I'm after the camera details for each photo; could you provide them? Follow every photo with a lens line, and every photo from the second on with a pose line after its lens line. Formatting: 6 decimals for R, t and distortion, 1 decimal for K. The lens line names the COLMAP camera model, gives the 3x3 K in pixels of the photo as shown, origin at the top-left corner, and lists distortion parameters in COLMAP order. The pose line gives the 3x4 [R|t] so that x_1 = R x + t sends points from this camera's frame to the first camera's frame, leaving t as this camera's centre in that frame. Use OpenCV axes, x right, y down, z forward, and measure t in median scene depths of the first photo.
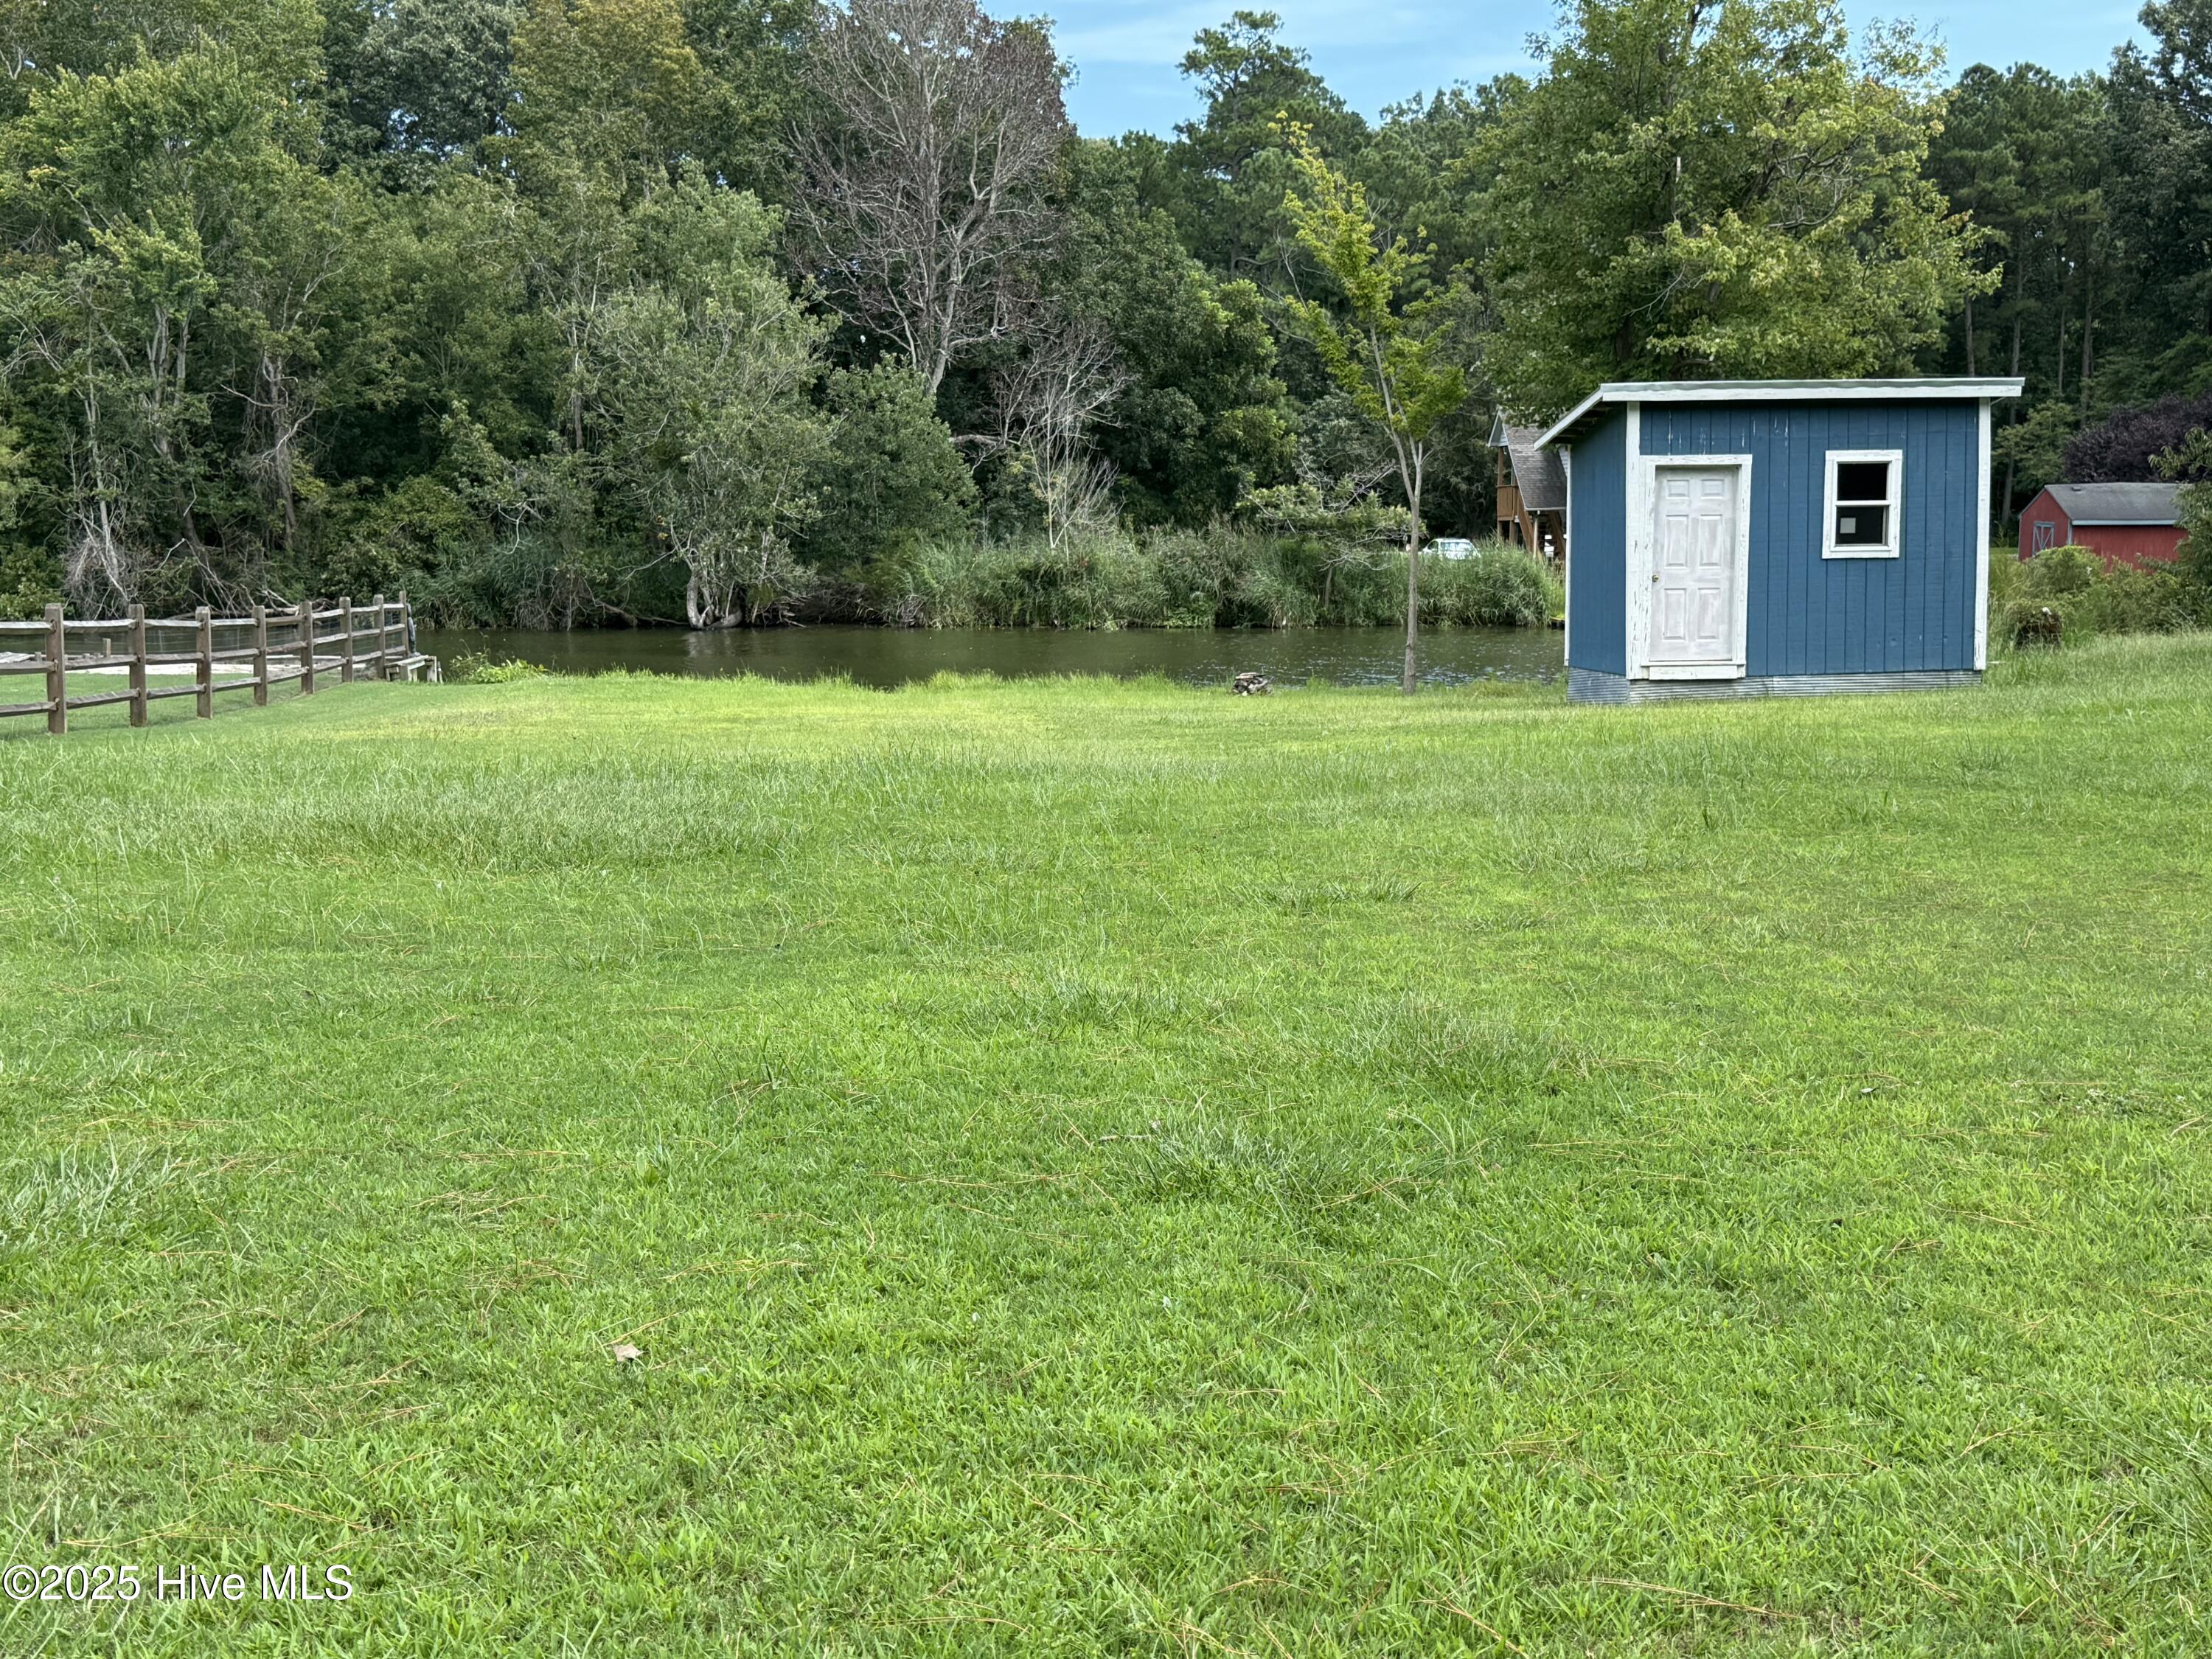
lens RADIAL K [[2636.6, 0, 1105.7], [0, 2636.6, 832.7], [0, 0, 1]] dist [0.029081, 0.000000]
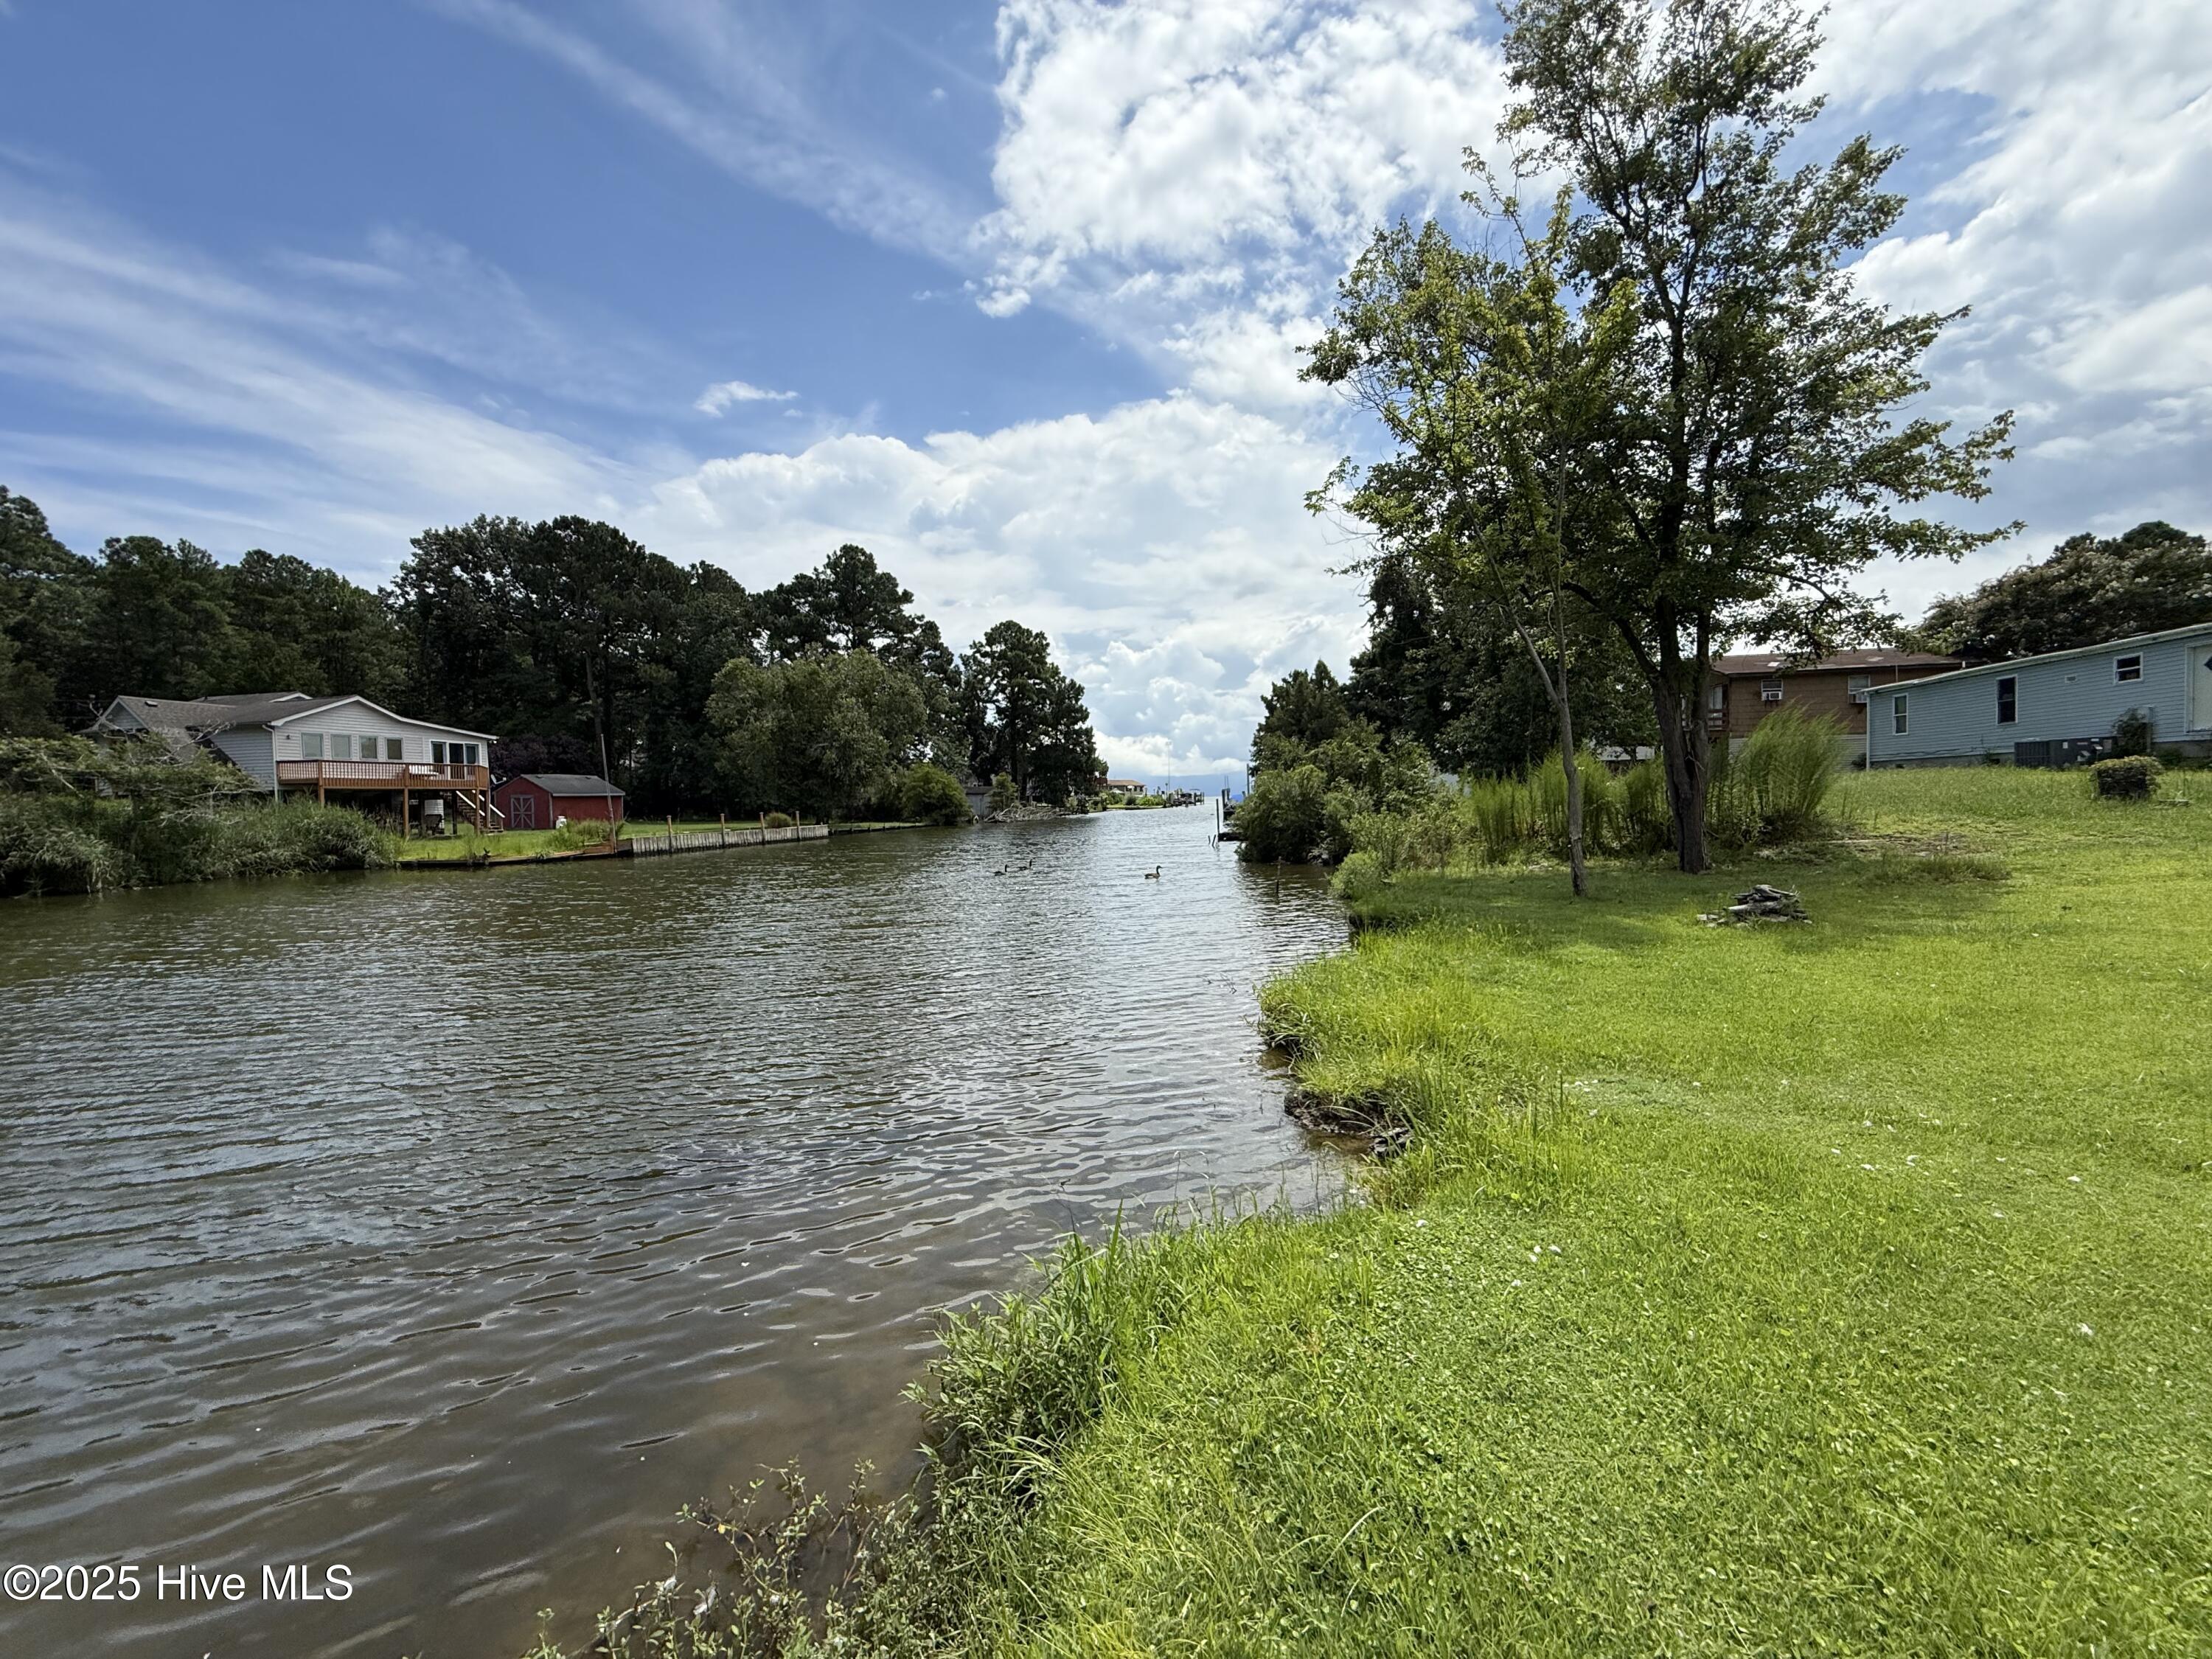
lens RADIAL K [[887.1, 0, 1113.6], [0, 887.1, 829.2], [0, 0, 1]] dist [0.000813, 0.000167]
pose [[0.302524, -0.042738, 0.952183, -0.114076], [0.137204, 0.990542, 0.000868, -0.050386], [-0.943215, 0.130380, 0.305527, 0.565087]]
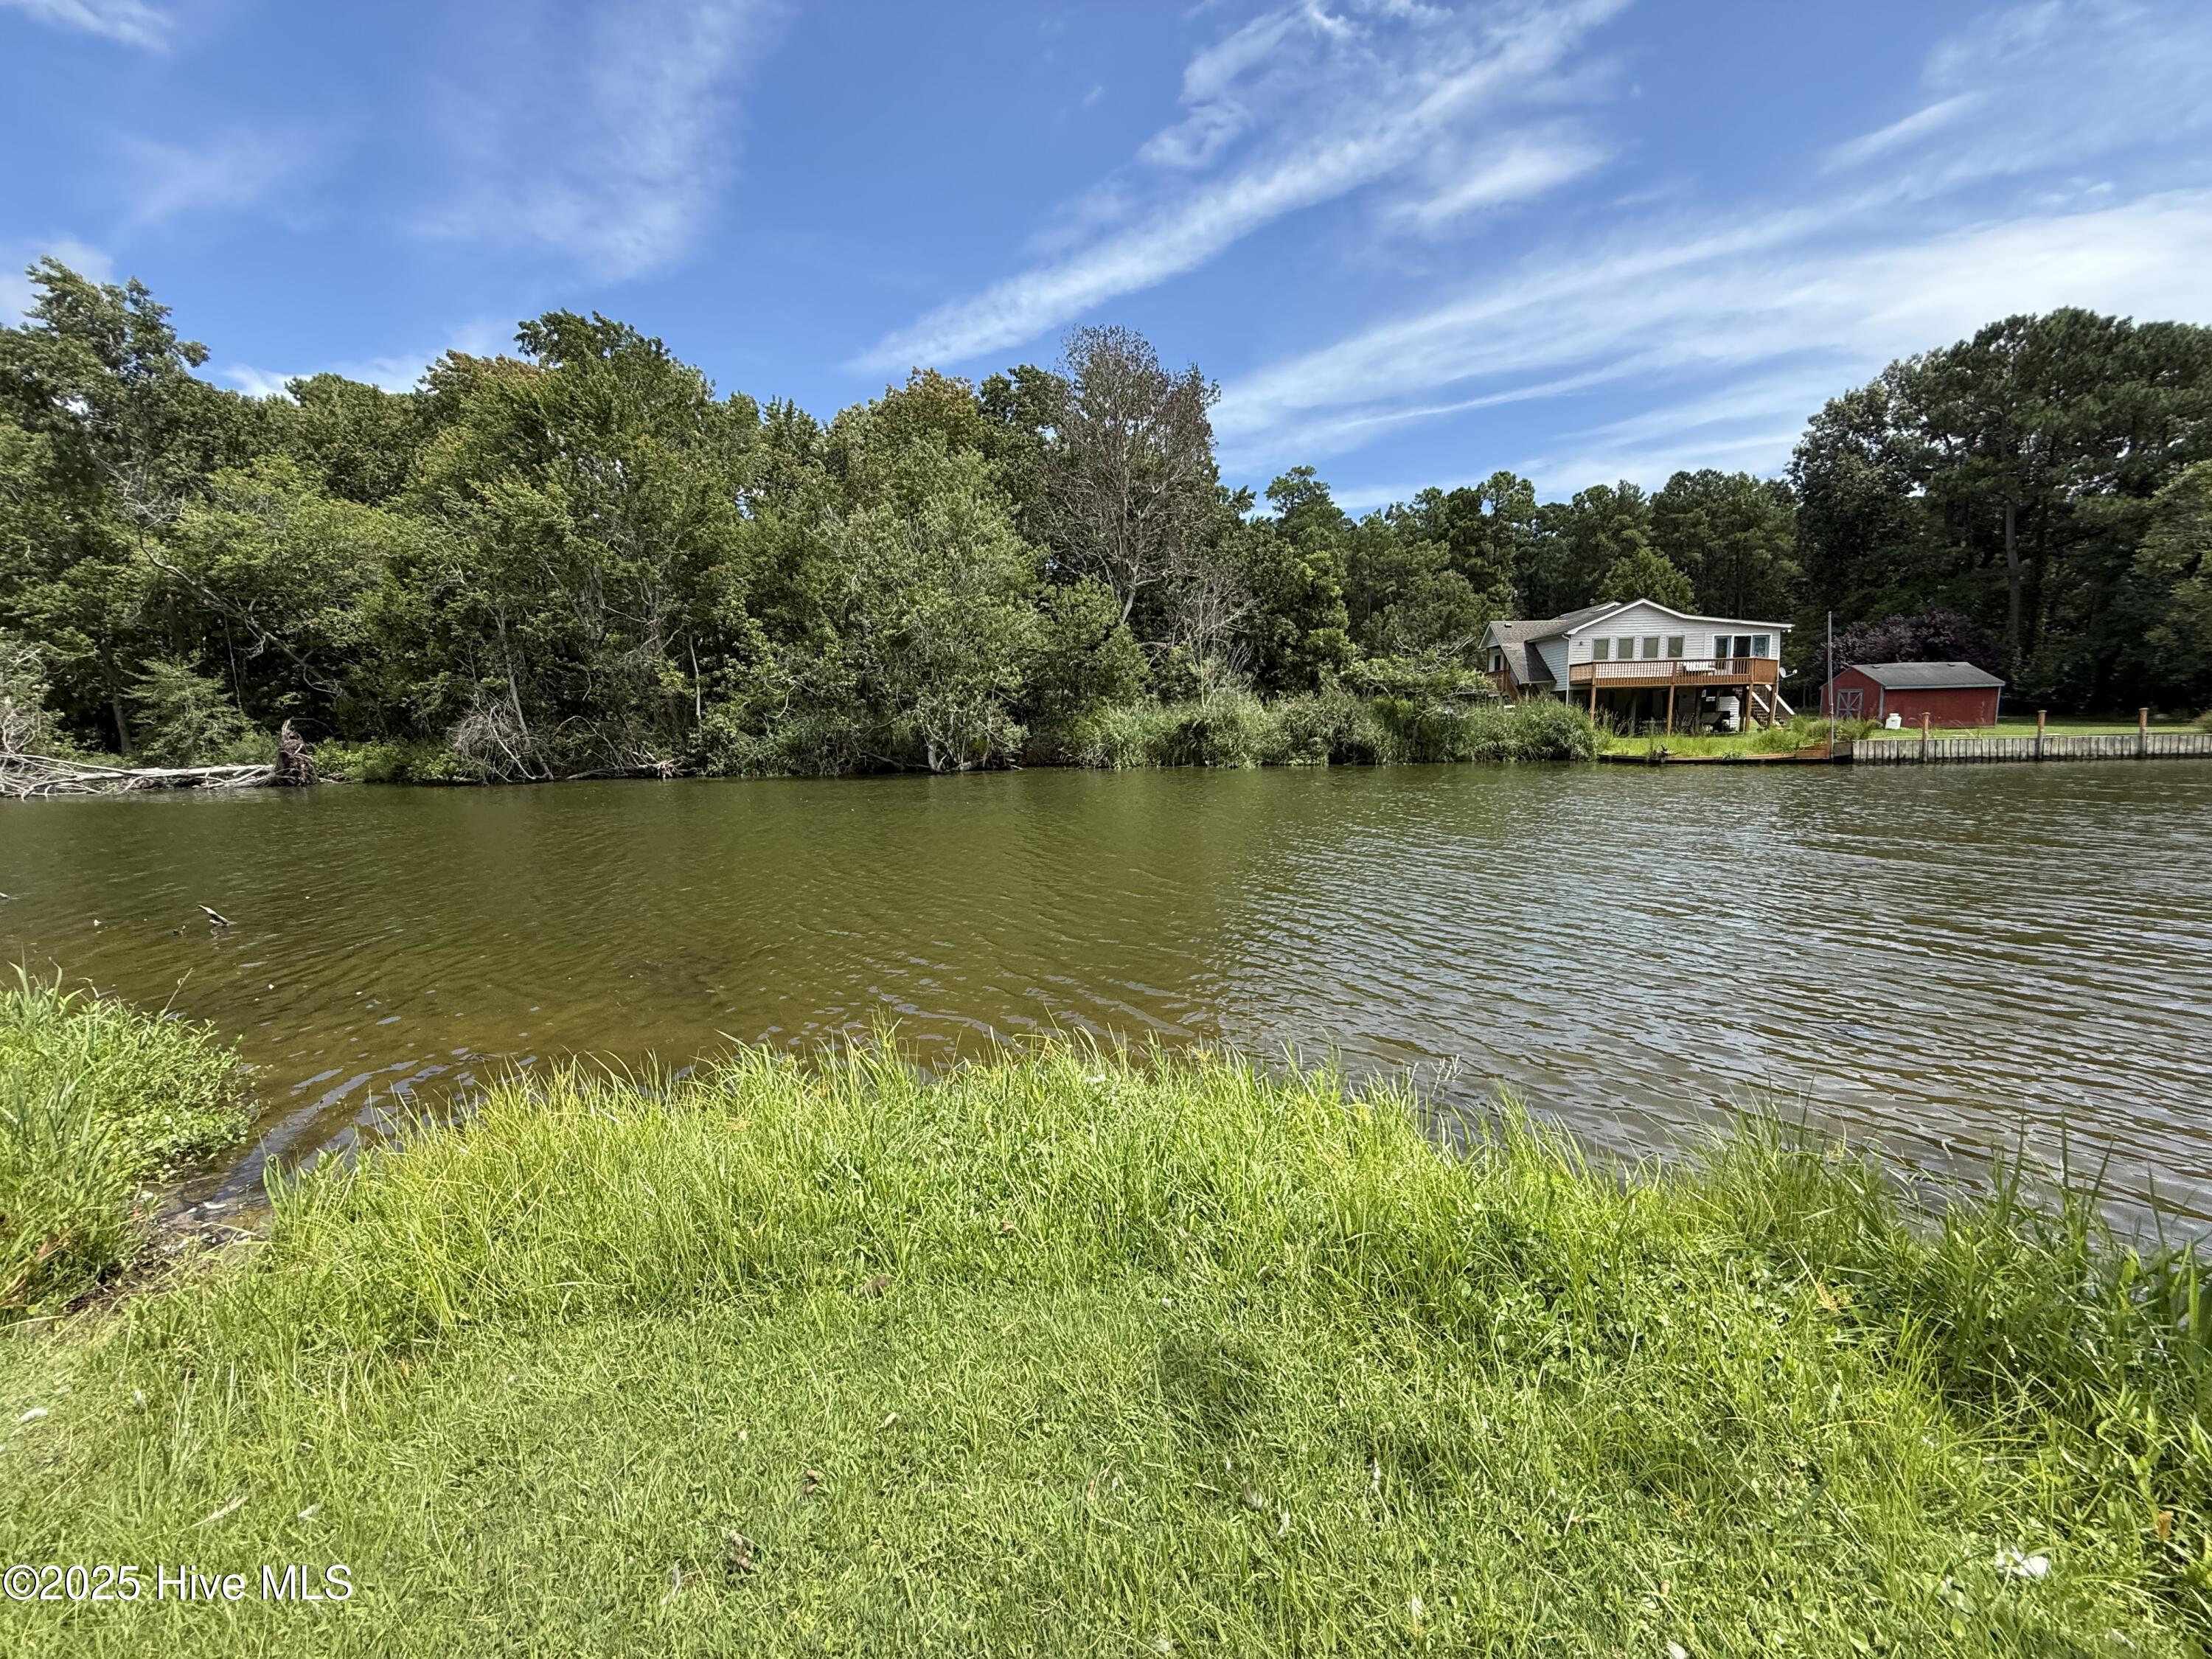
lens RADIAL K [[887.1, 0, 1100.1], [0, 887.1, 824.8], [0, 0, 1]] dist [0.000813, 0.000167]
pose [[0.990225, -0.007078, -0.139303, -0.009966], [0.005493, 0.999916, -0.011756, -0.042935], [0.139374, 0.010876, 0.990180, 0.540620]]
